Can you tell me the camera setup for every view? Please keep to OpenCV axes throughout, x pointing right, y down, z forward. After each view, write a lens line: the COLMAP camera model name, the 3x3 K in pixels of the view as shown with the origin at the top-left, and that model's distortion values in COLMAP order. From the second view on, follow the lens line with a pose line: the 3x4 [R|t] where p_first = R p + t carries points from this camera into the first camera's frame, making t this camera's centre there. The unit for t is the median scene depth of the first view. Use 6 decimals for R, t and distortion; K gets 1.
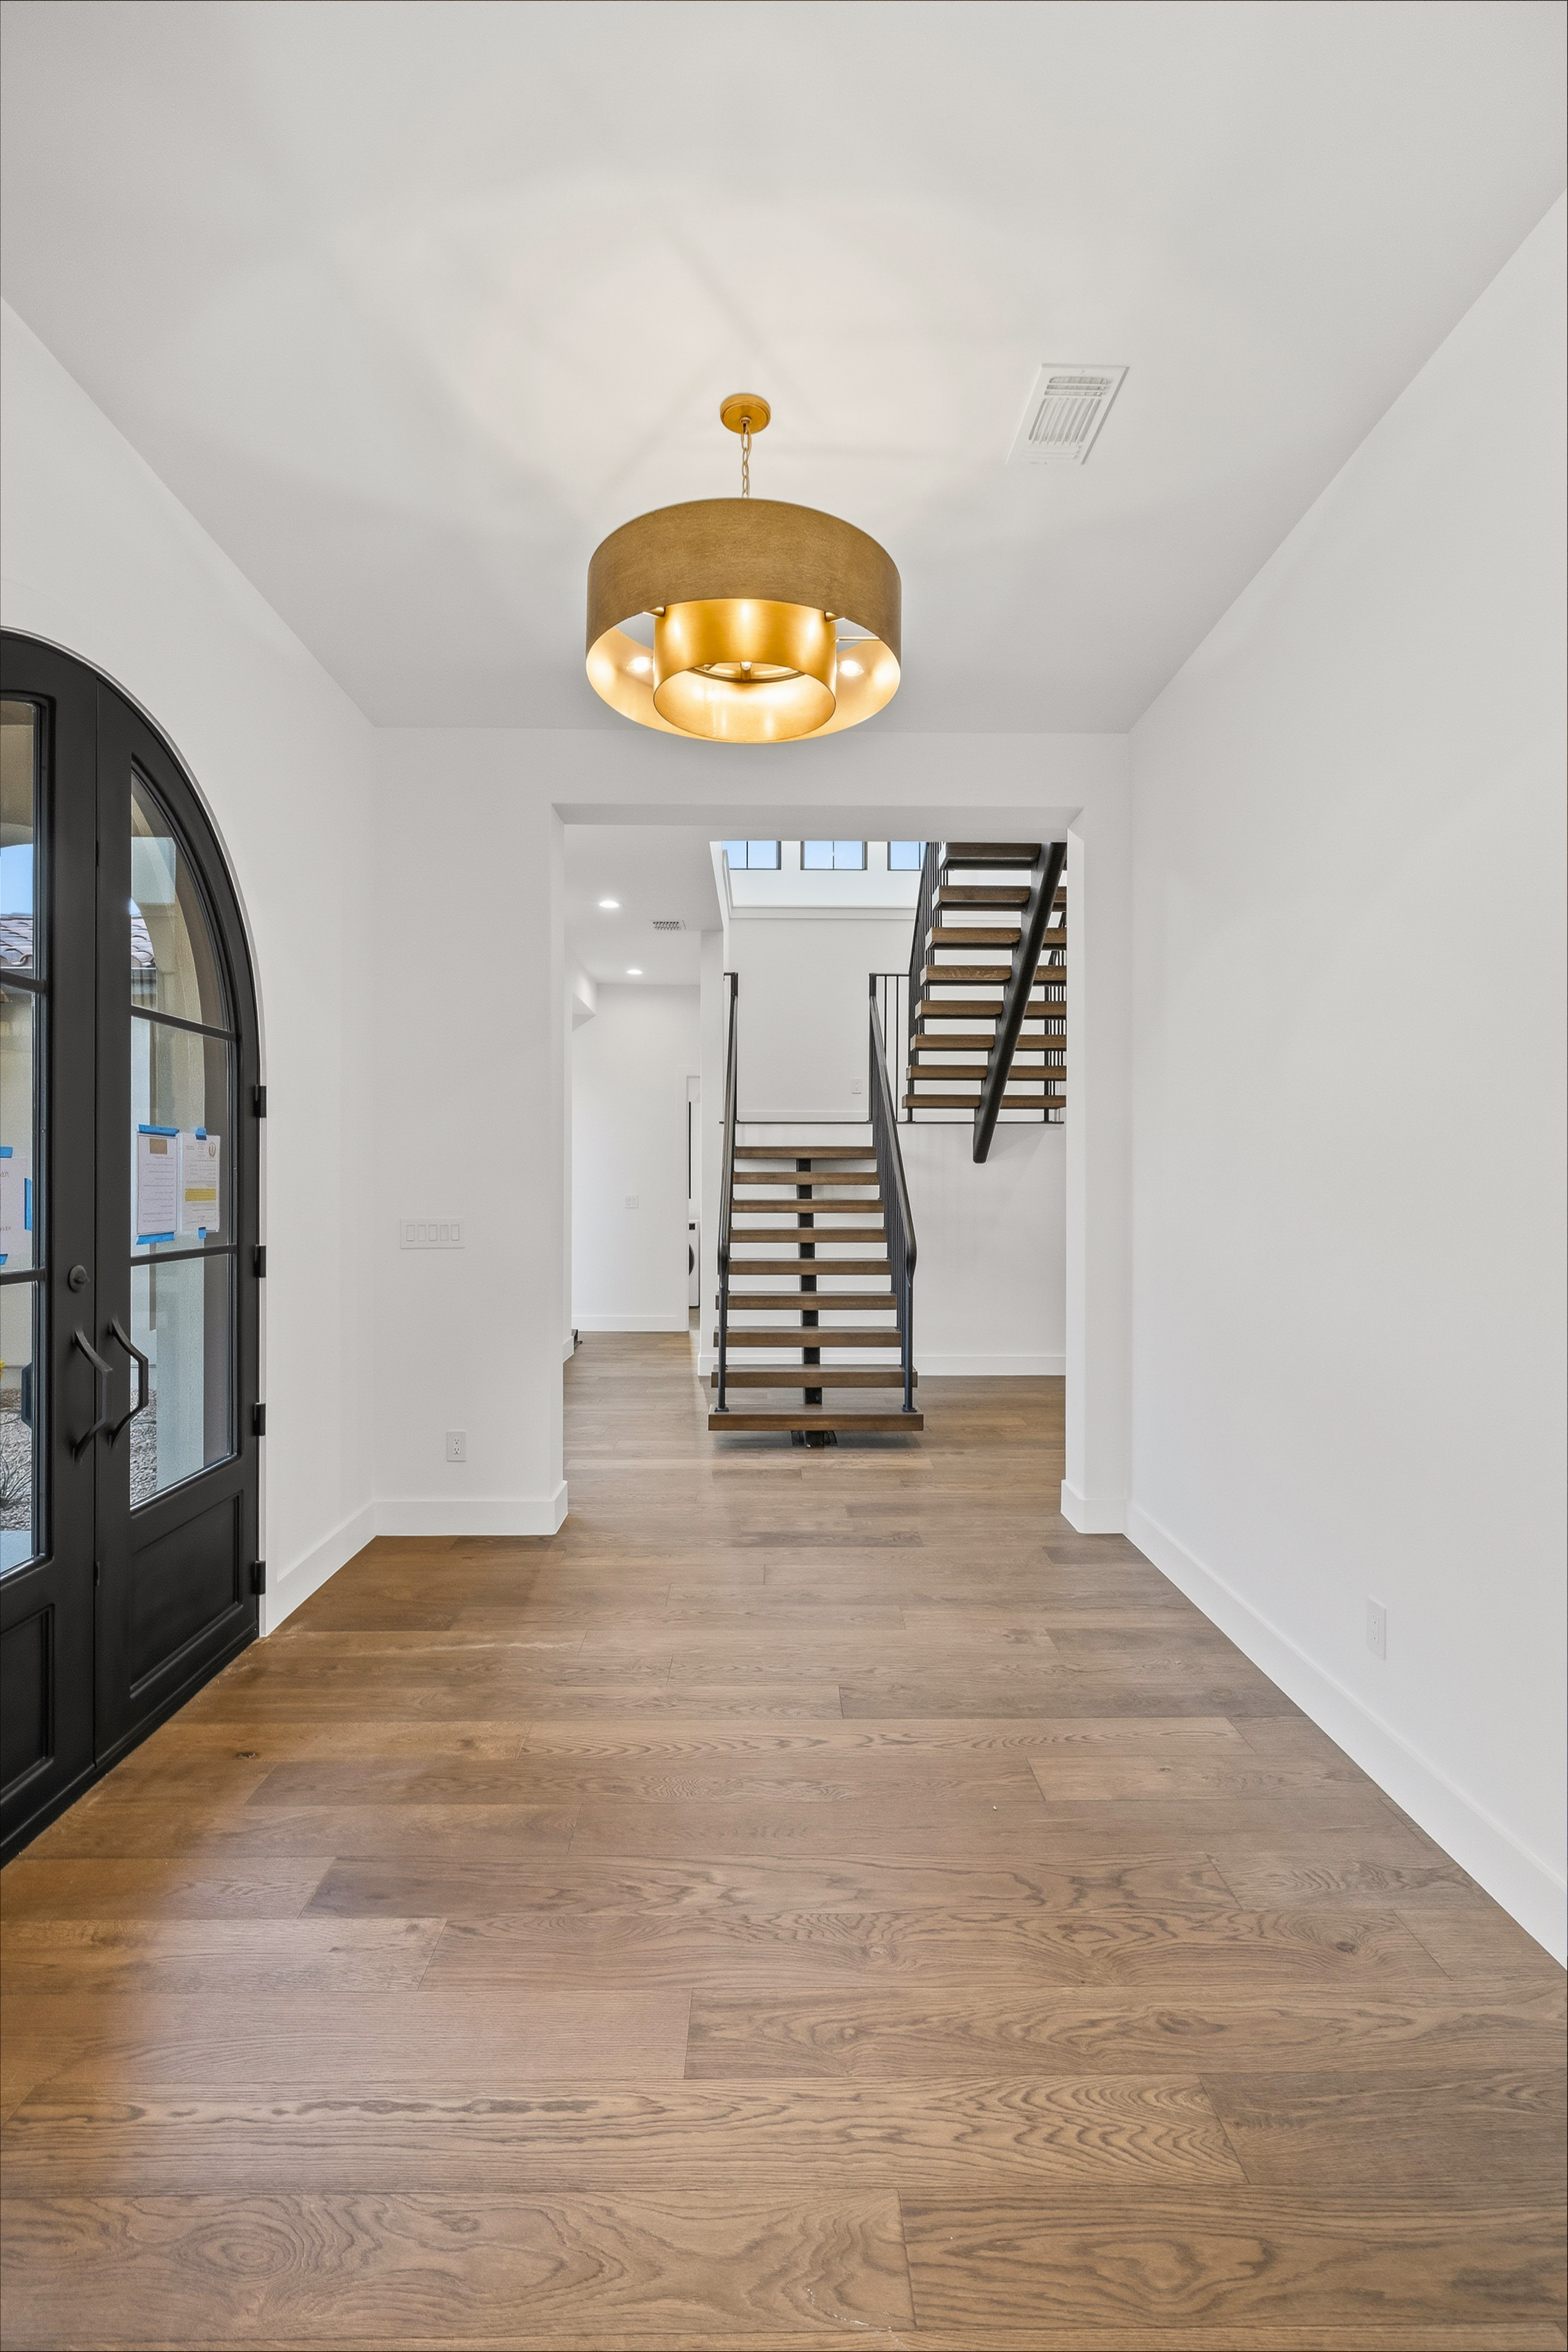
lens RADIAL K [[1101.6, 0, 784.0], [0, 1101.6, 1176.0], [0, 0, 1]] dist [-0.012589, 0.000127]
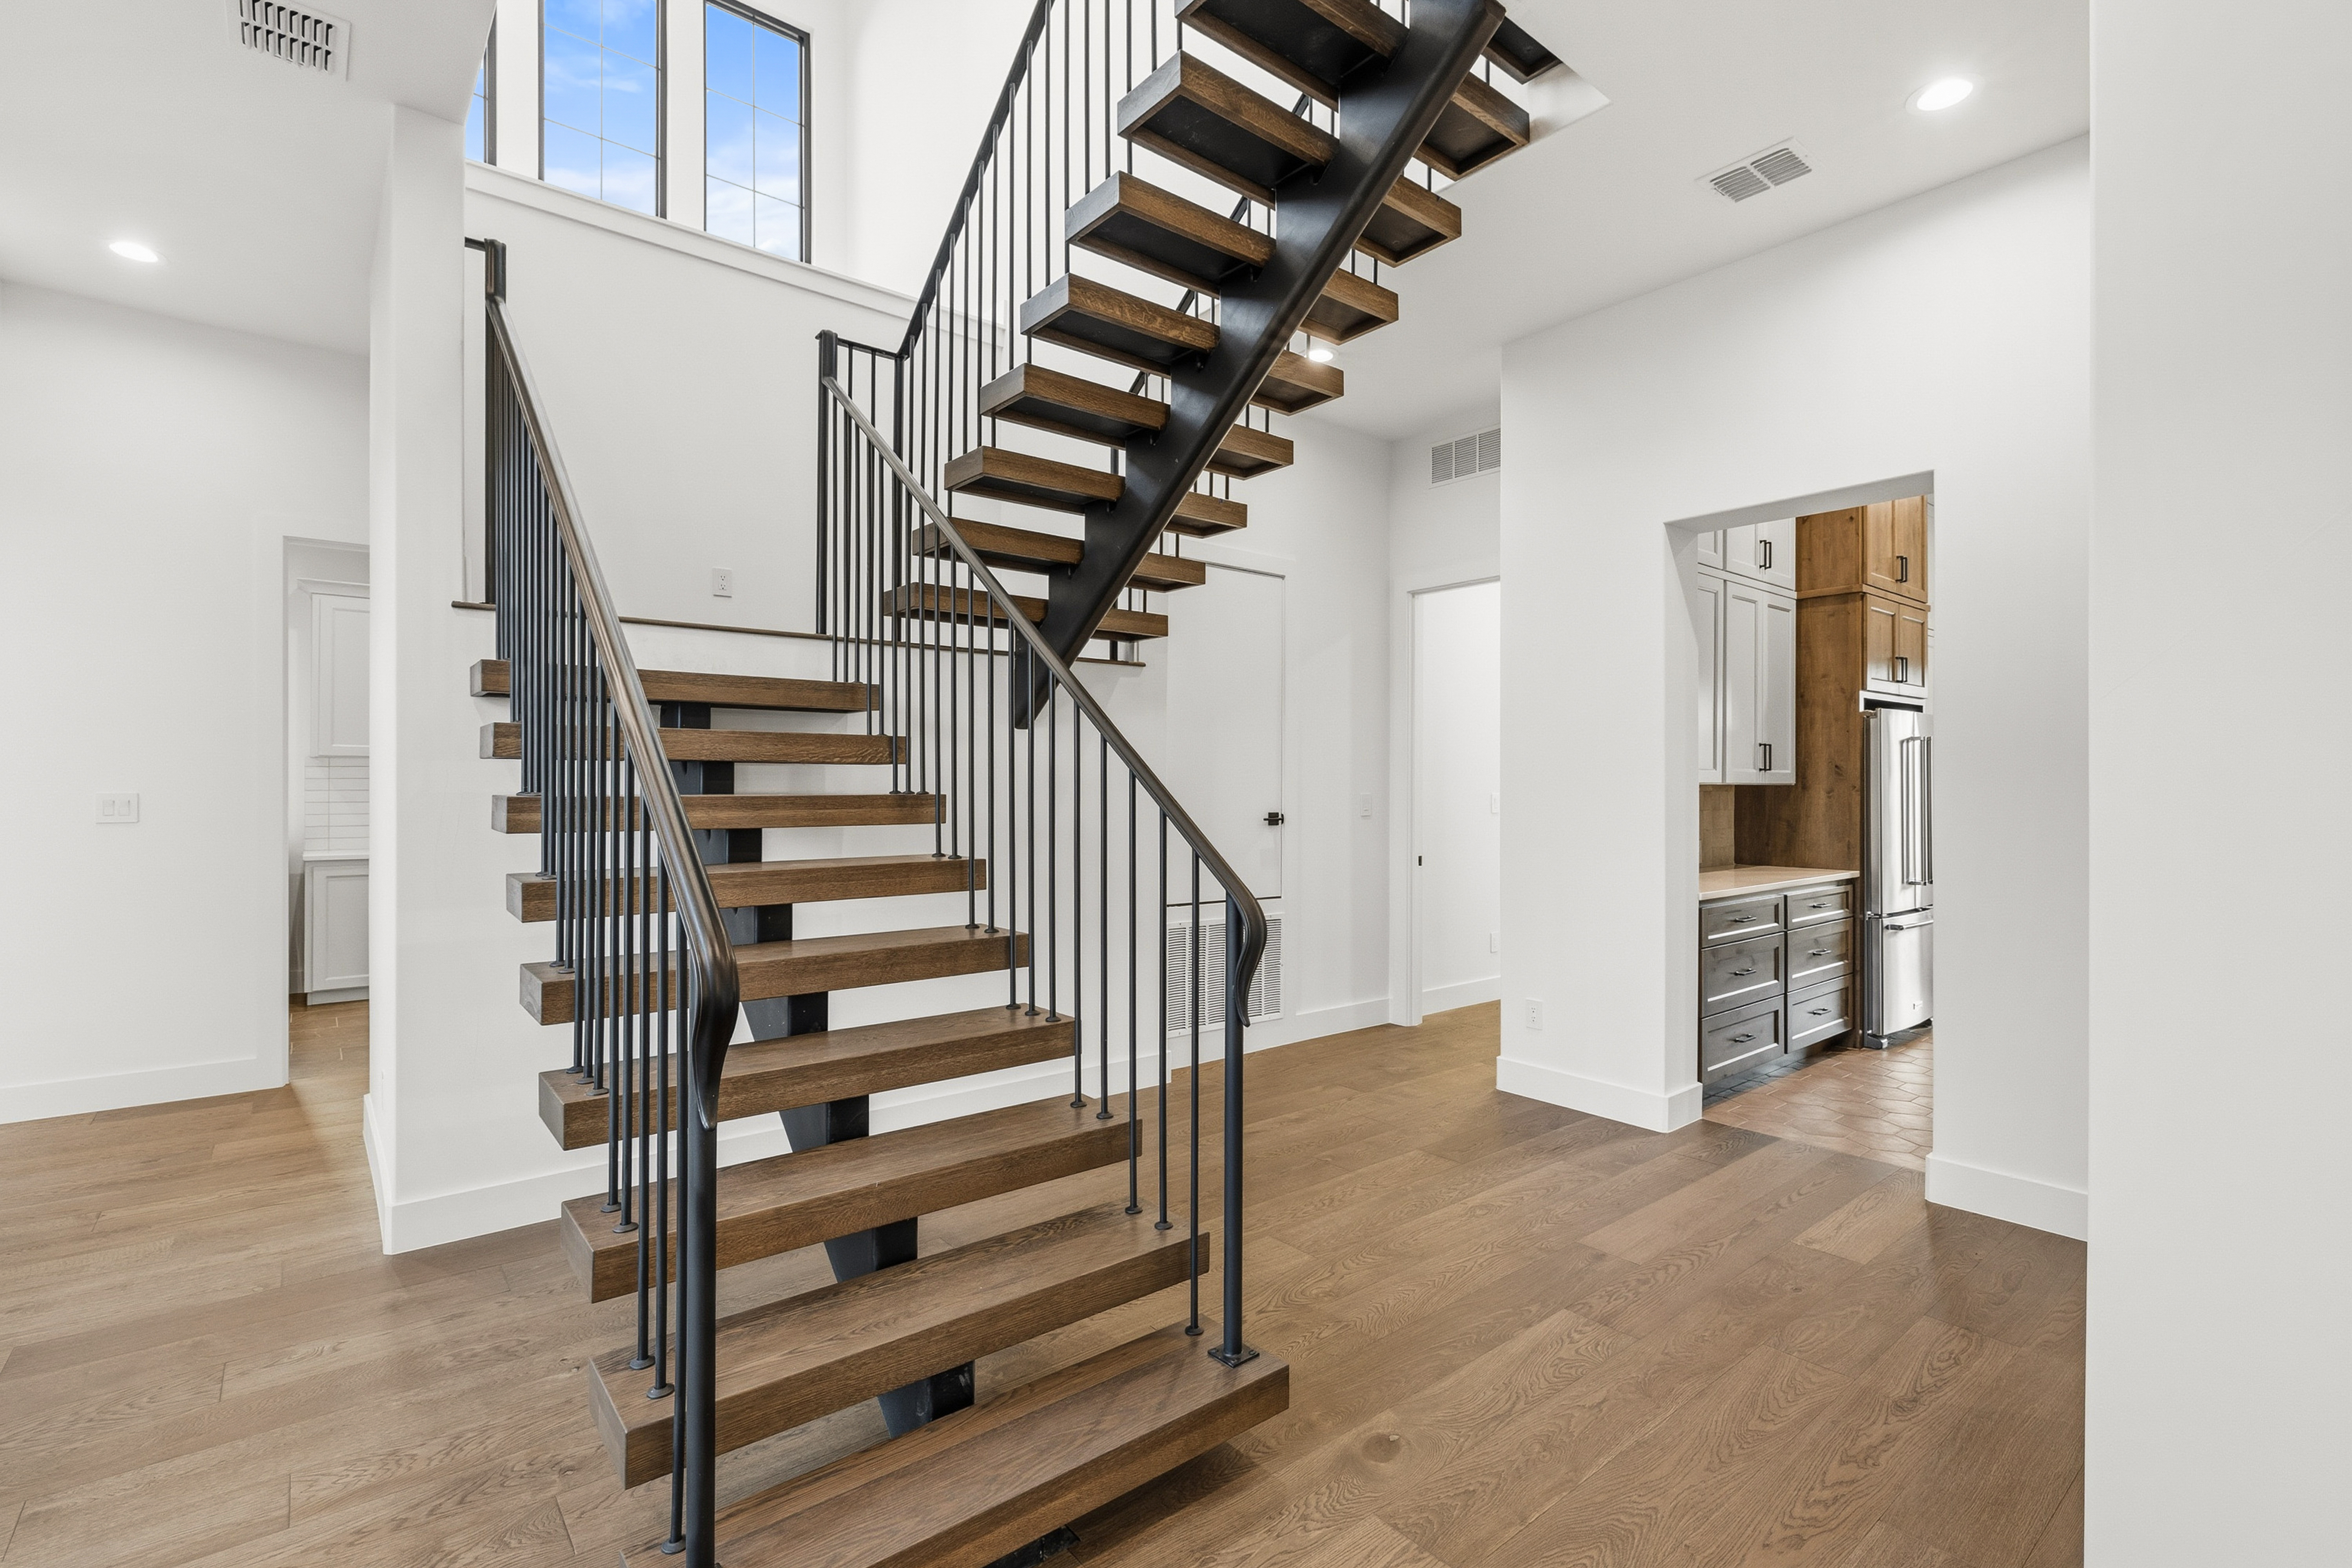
lens RADIAL K [[1058.6, 0, 1176.0], [0, 1058.6, 784.0], [0, 0, 1]] dist [0.001146, 0.000440]
pose [[0.786101, -0.001259, 0.618097, -0.089307], [-0.001628, 0.999990, 0.004107, 0.014687], [-0.618096, -0.004235, 0.786091, 0.532780]]
